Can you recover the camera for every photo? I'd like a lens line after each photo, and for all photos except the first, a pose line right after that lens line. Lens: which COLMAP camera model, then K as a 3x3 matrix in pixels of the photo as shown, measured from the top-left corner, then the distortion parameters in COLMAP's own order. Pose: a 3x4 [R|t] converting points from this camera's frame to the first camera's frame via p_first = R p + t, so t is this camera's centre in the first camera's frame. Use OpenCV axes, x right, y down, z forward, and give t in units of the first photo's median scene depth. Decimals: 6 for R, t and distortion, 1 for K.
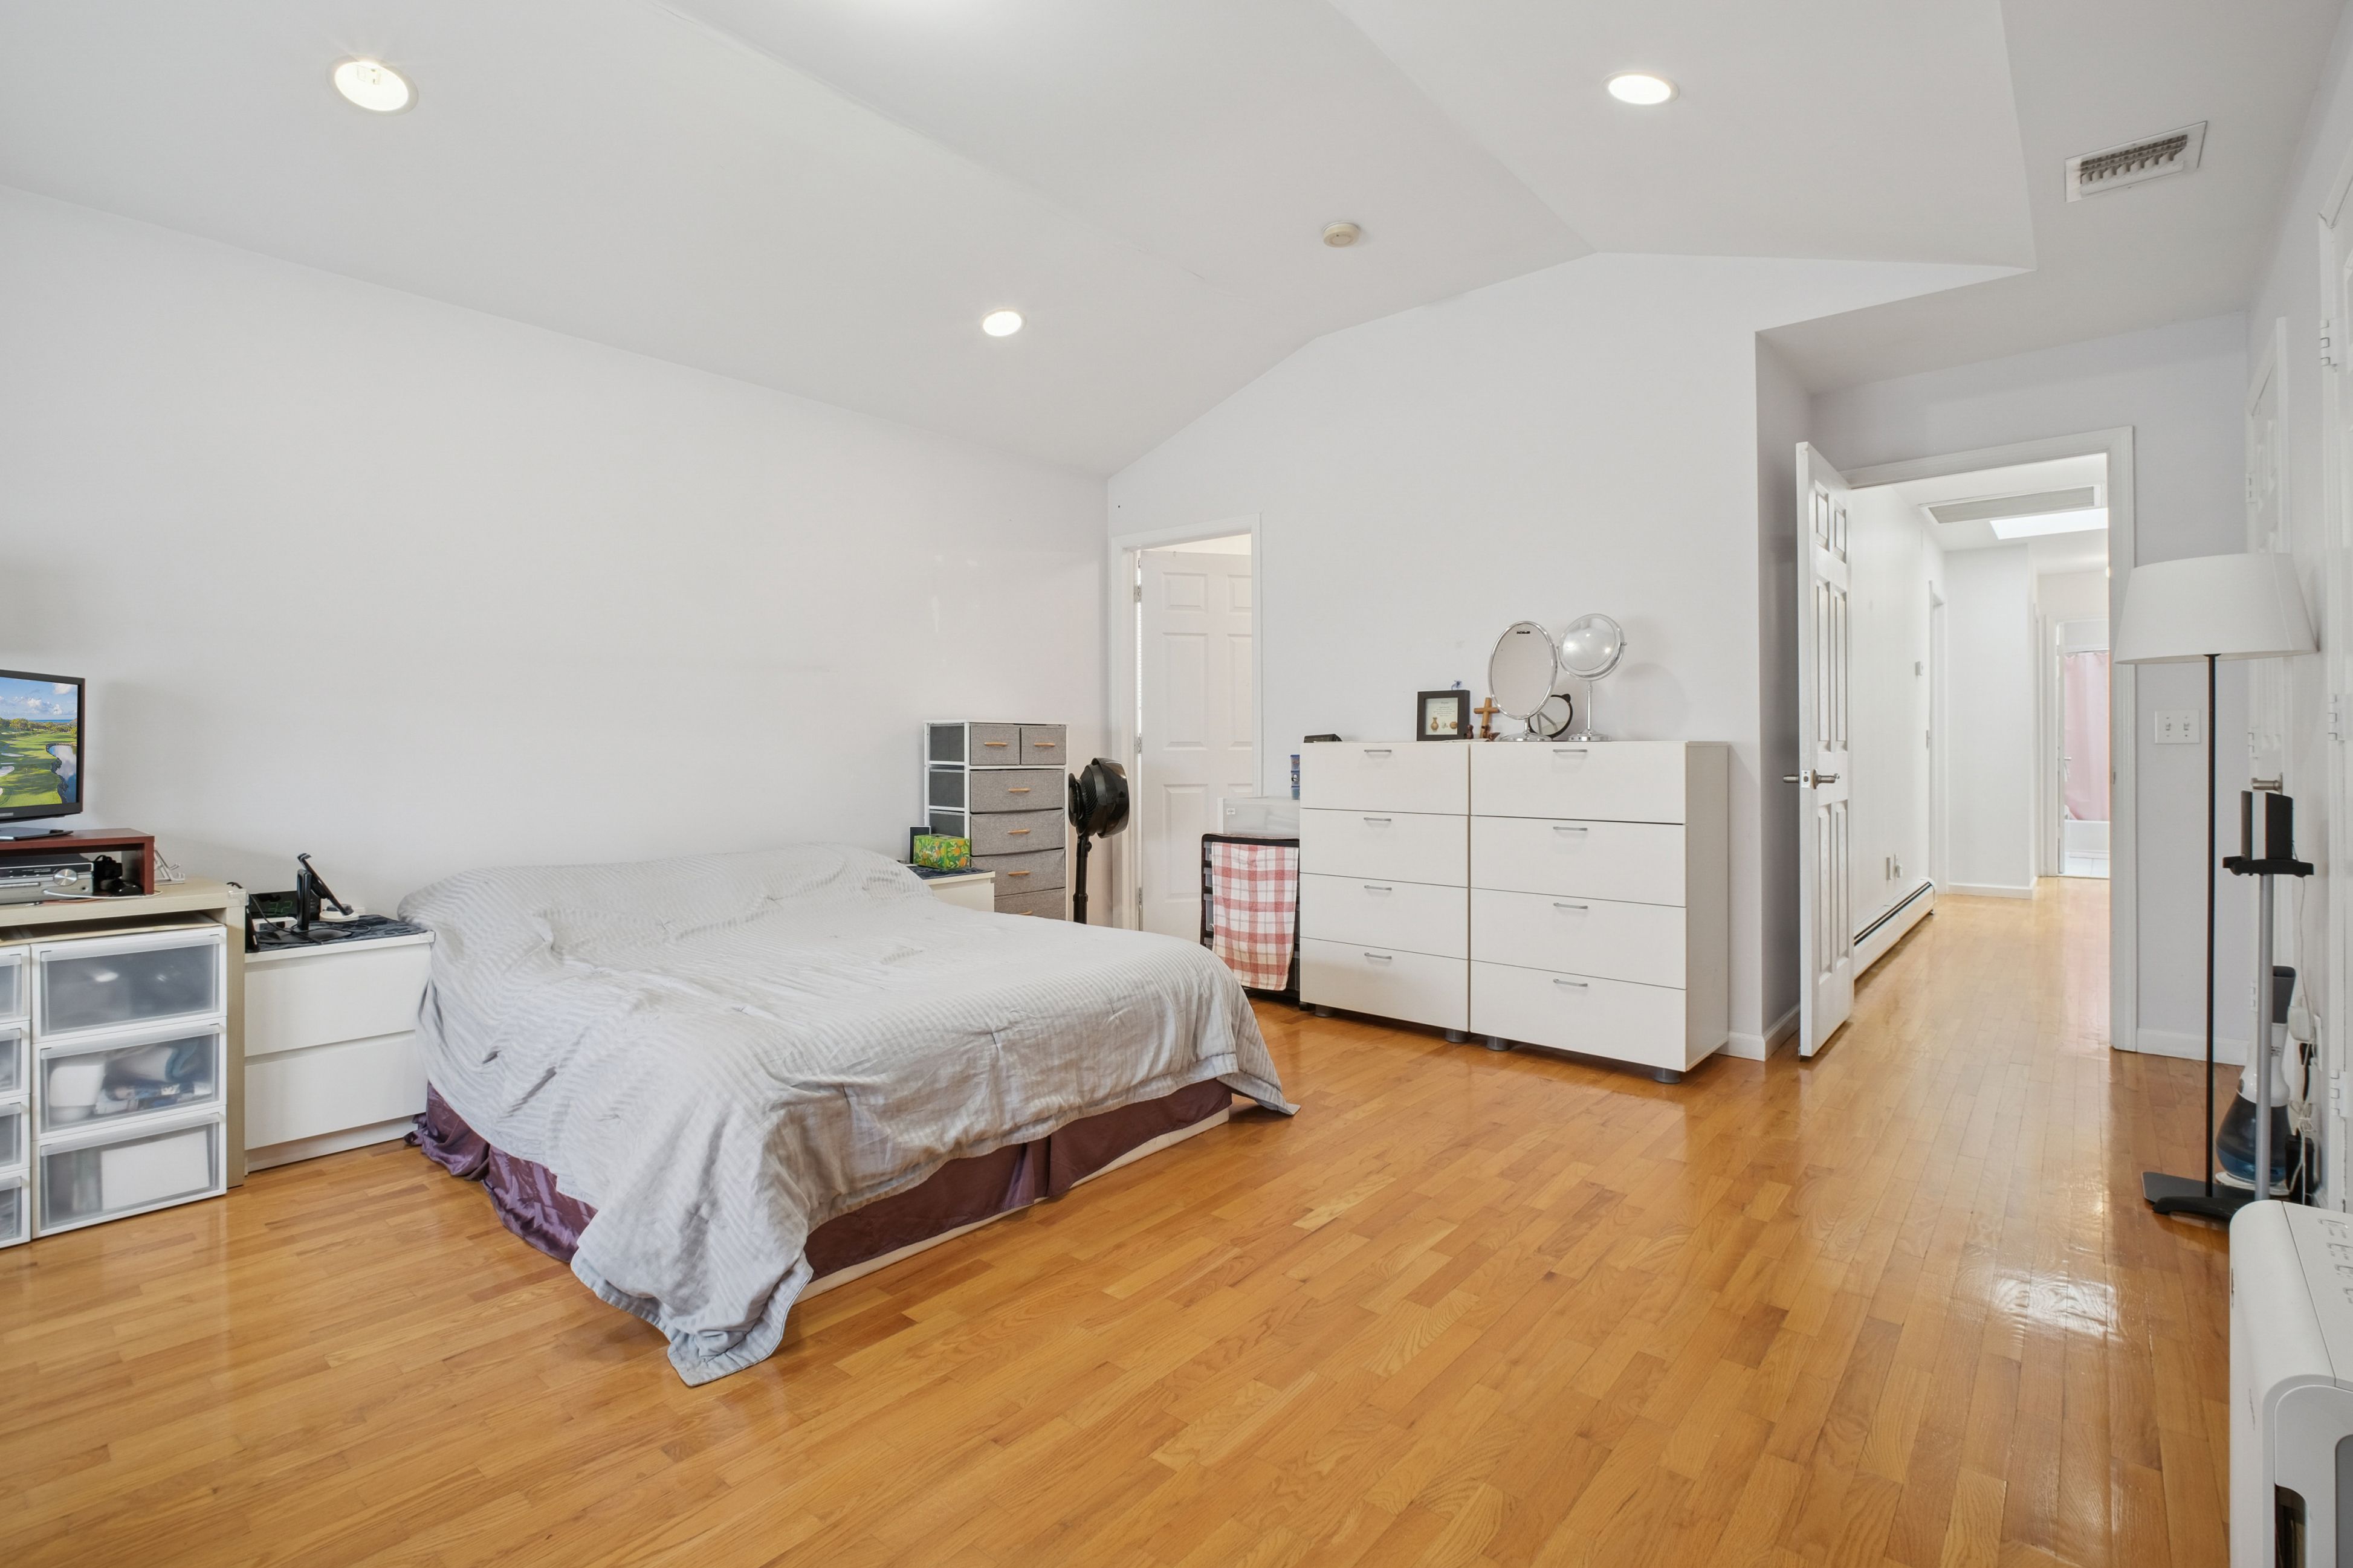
lens RADIAL K [[1085.6, 0, 1176.9], [0, 1085.6, 748.2], [0, 0, 1]] dist [-0.000554, -0.000046]
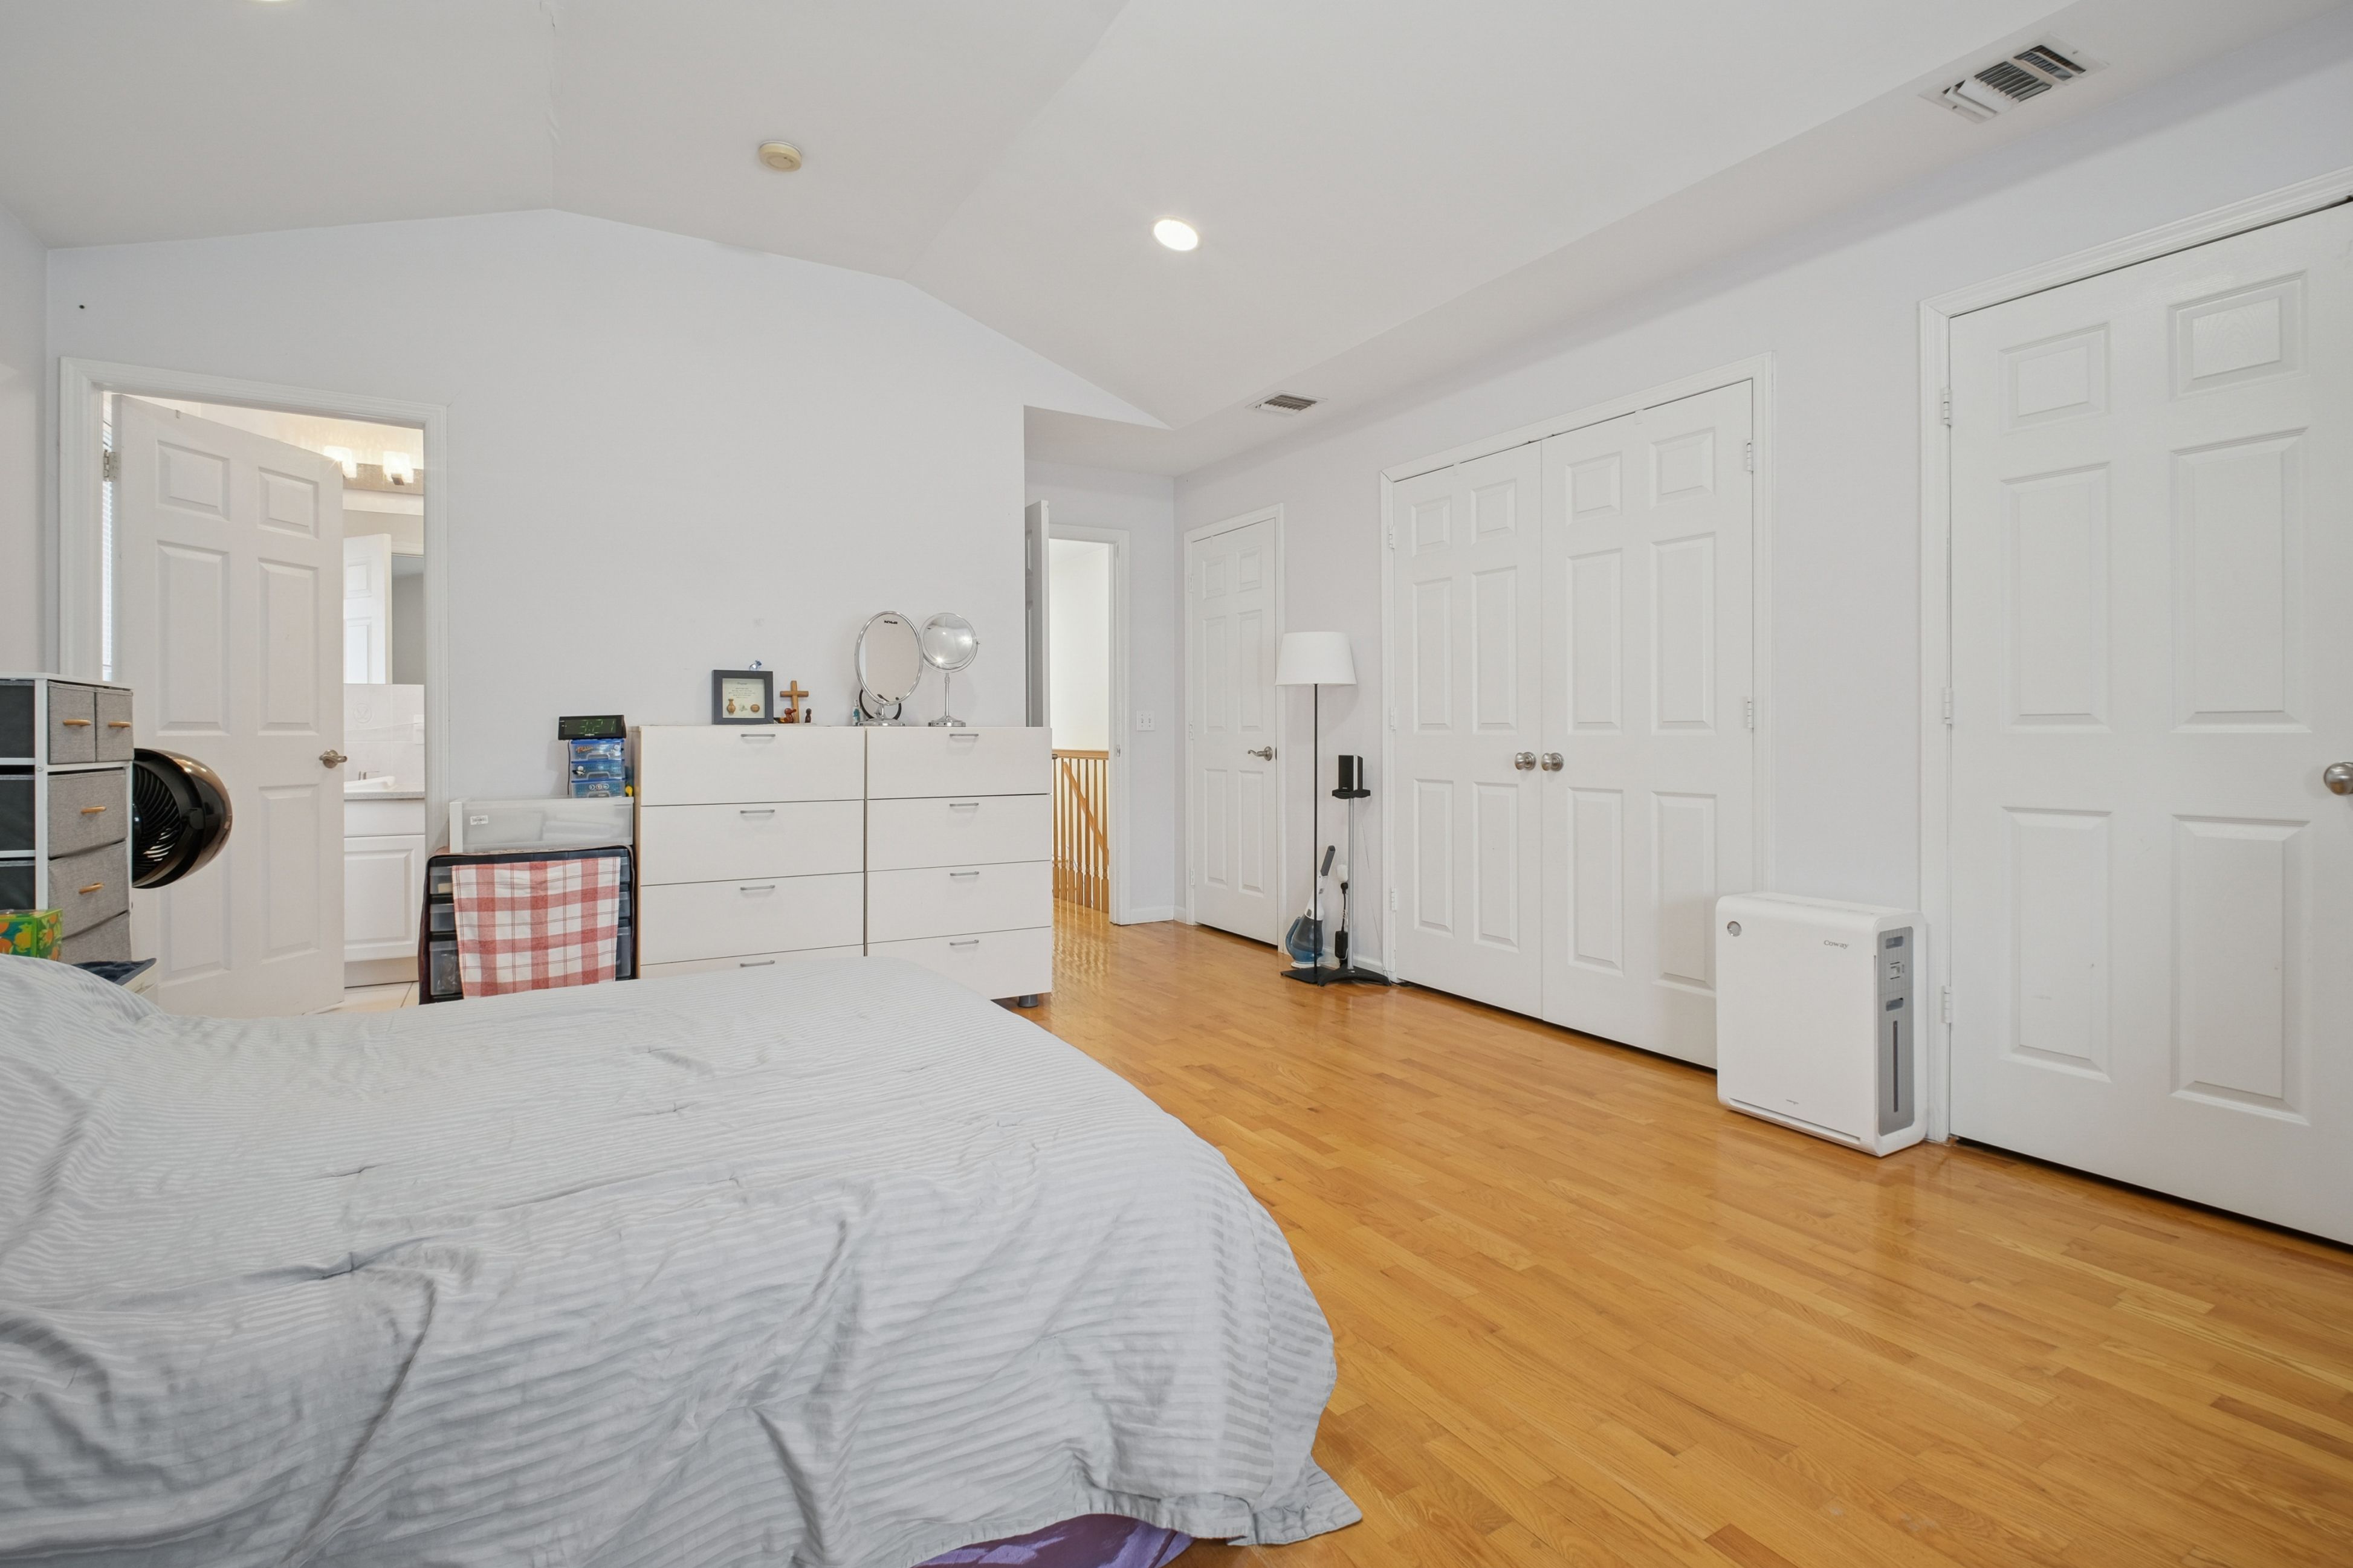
lens RADIAL K [[1089.8, 0, 1167.2], [0, 1089.8, 737.5], [0, 0, 1]] dist [-0.000344, 0.000232]
pose [[0.326016, -0.001682, 0.945363, -0.515286], [-0.000497, 0.999998, 0.001950, 0.002068], [-0.945364, -0.001106, 0.326015, 0.356611]]
